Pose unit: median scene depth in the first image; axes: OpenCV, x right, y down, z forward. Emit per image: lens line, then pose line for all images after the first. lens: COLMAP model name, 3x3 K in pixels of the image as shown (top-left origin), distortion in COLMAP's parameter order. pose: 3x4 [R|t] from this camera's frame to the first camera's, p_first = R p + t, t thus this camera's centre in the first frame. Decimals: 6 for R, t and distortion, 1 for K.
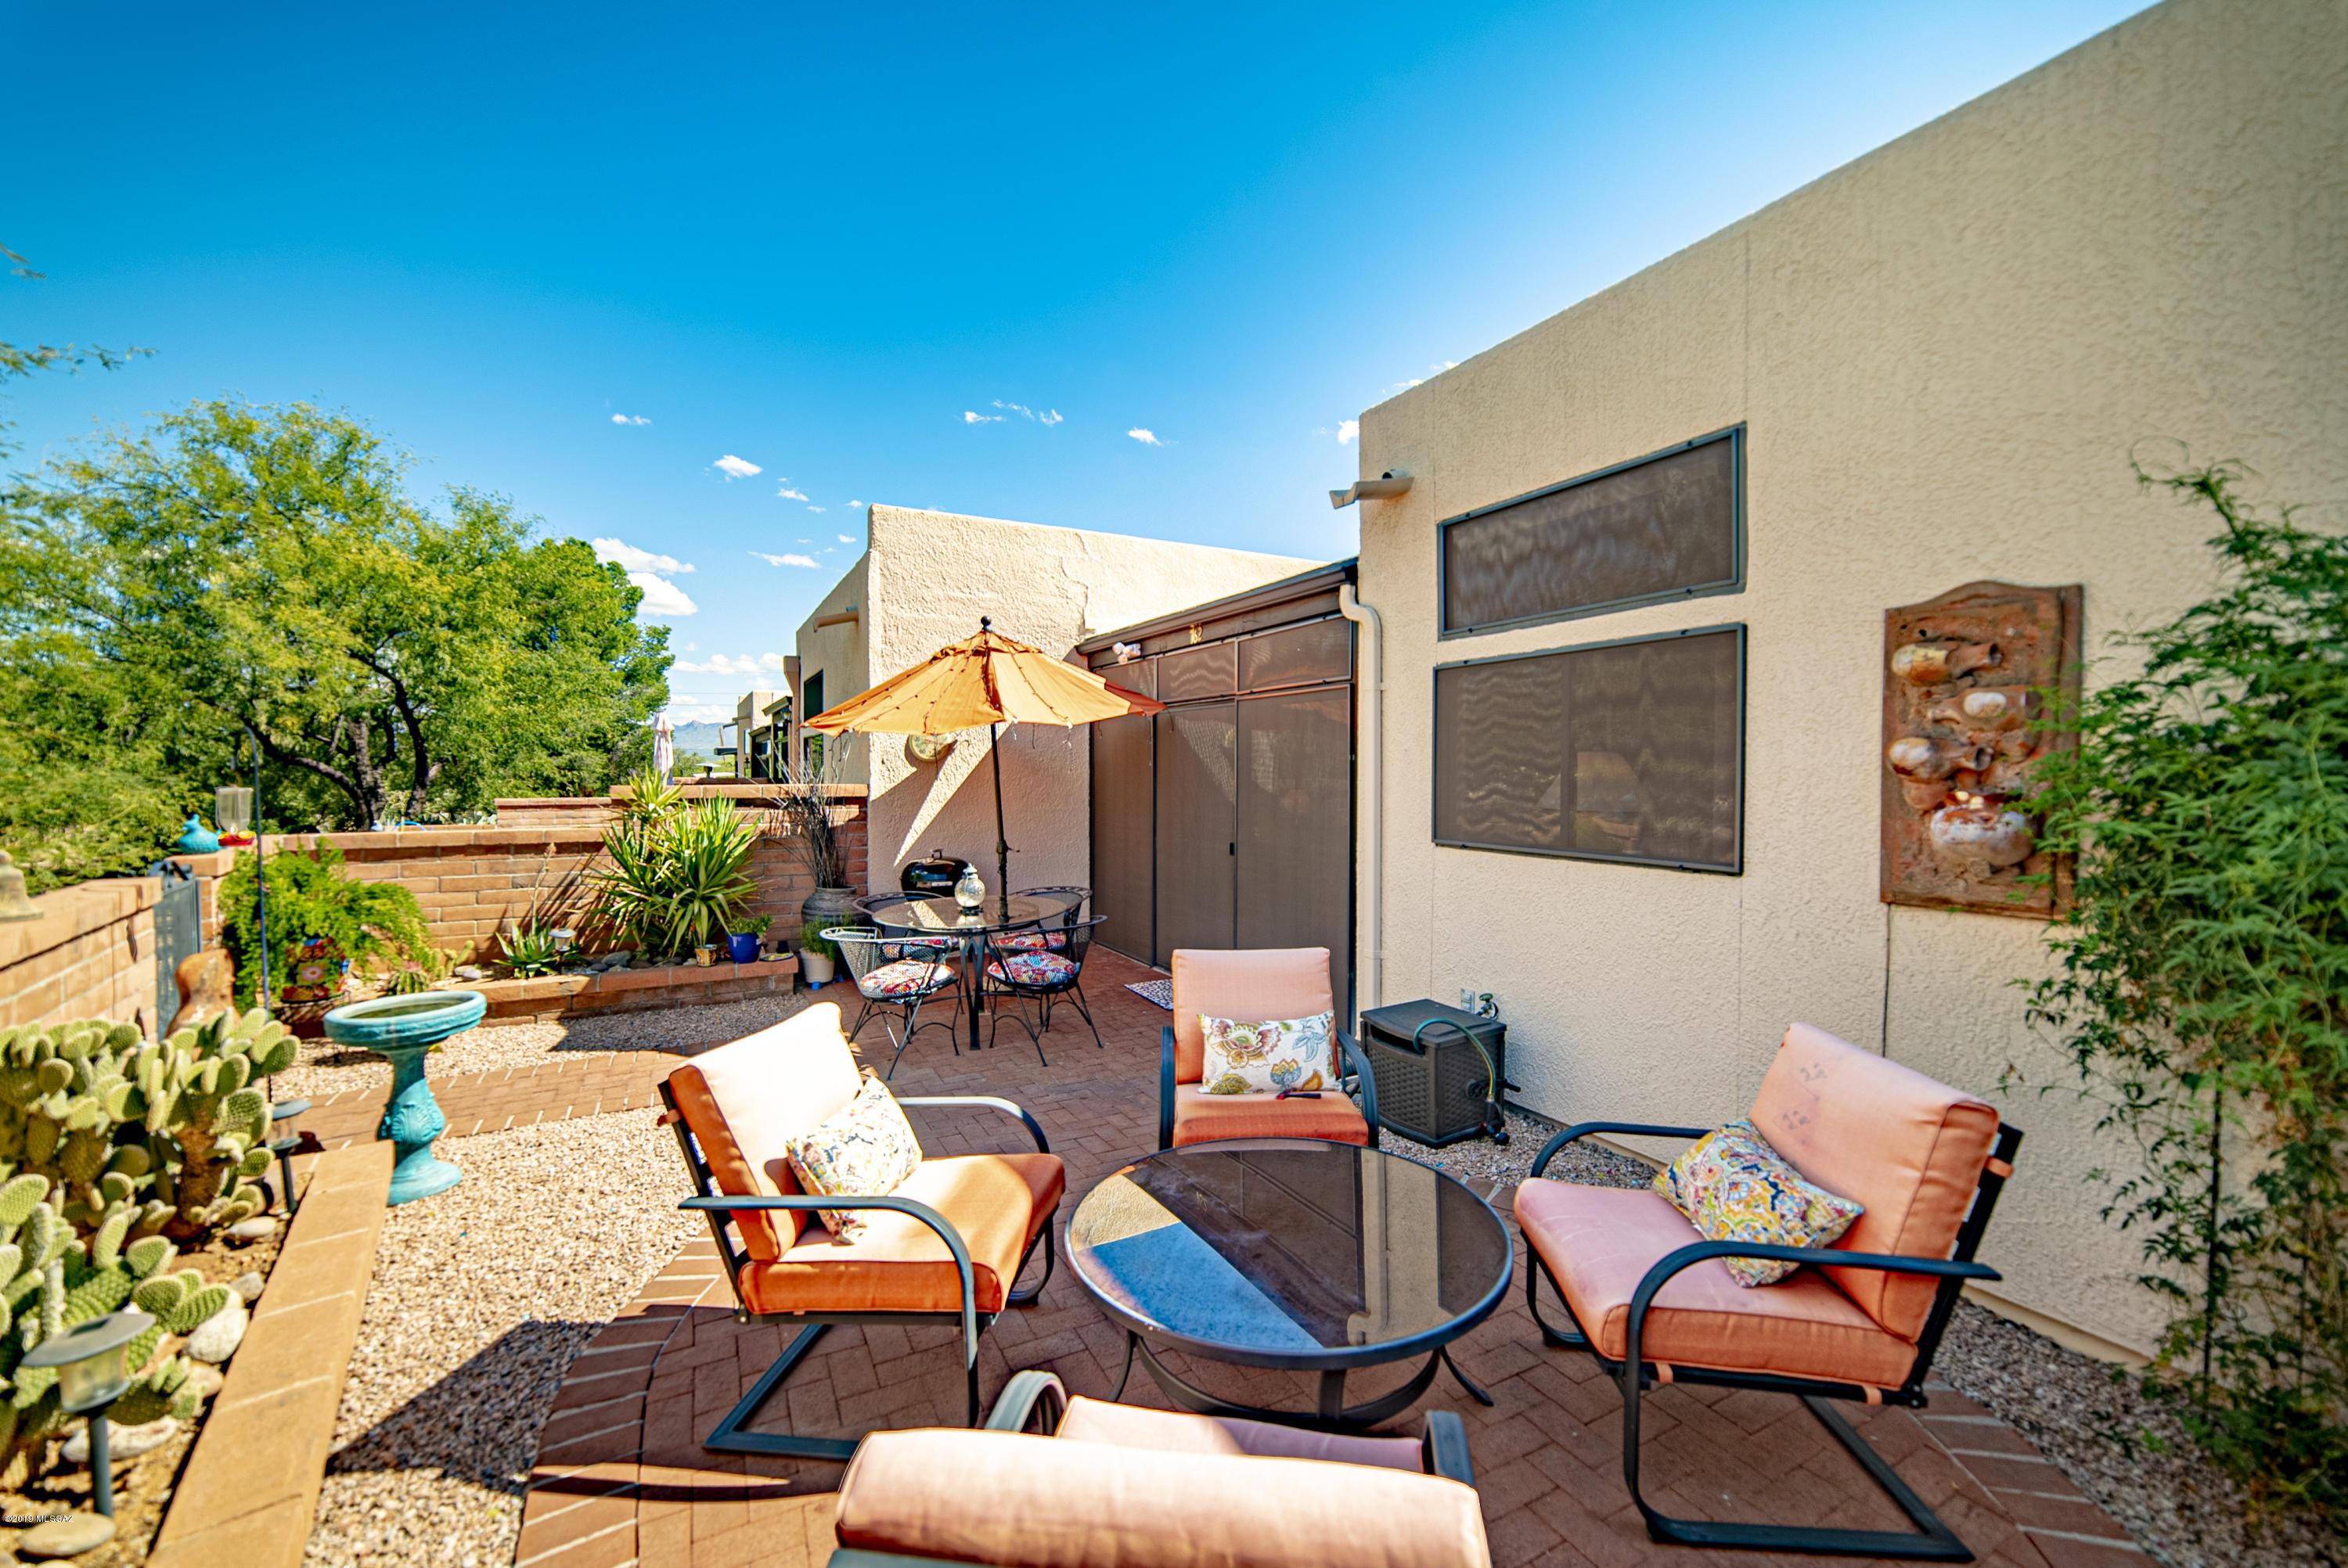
lens RADIAL K [[933.5, 0, 1176.4], [0, 933.5, 782.0], [0, 0, 1]] dist [-0.009377, 0.005194]
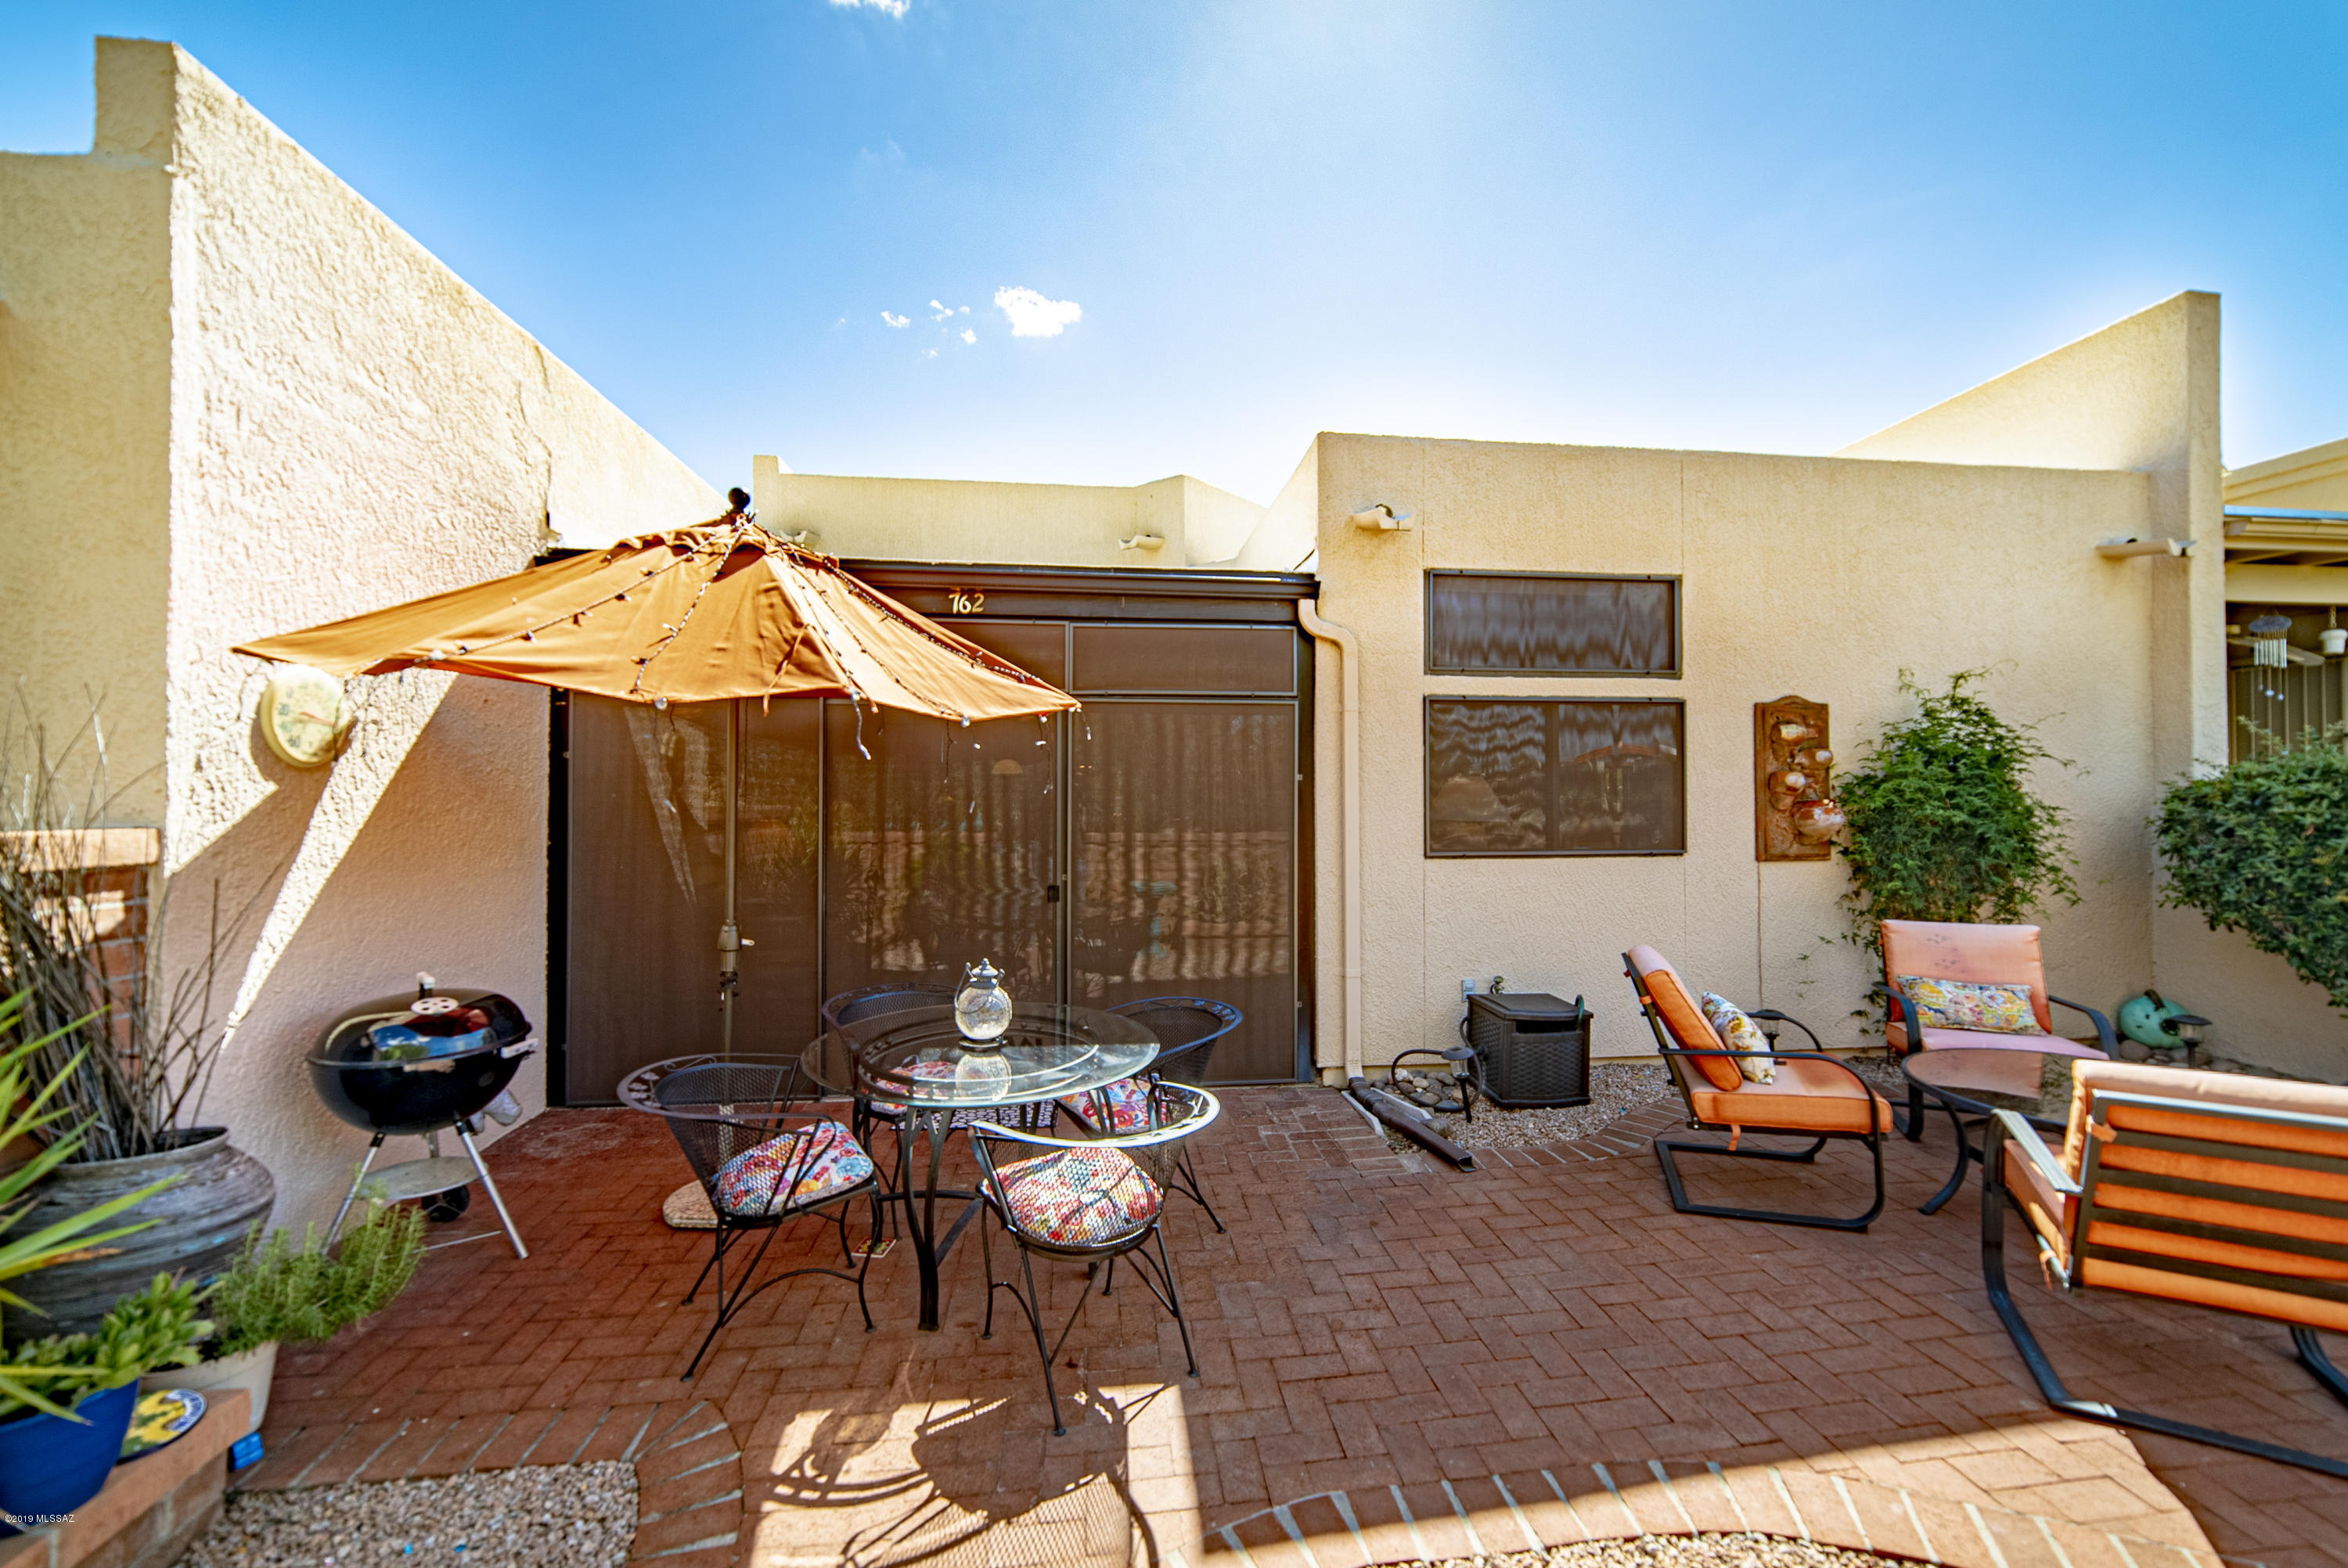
lens RADIAL K [[933.5, 0, 1175.3], [0, 933.5, 784.8], [0, 0, 1]] dist [-0.009377, 0.005194]
pose [[0.369172, 0.008341, 0.929323, -0.772016], [0.012957, 0.999816, -0.014121, -0.006076], [-0.929271, 0.017254, 0.368997, 0.773914]]
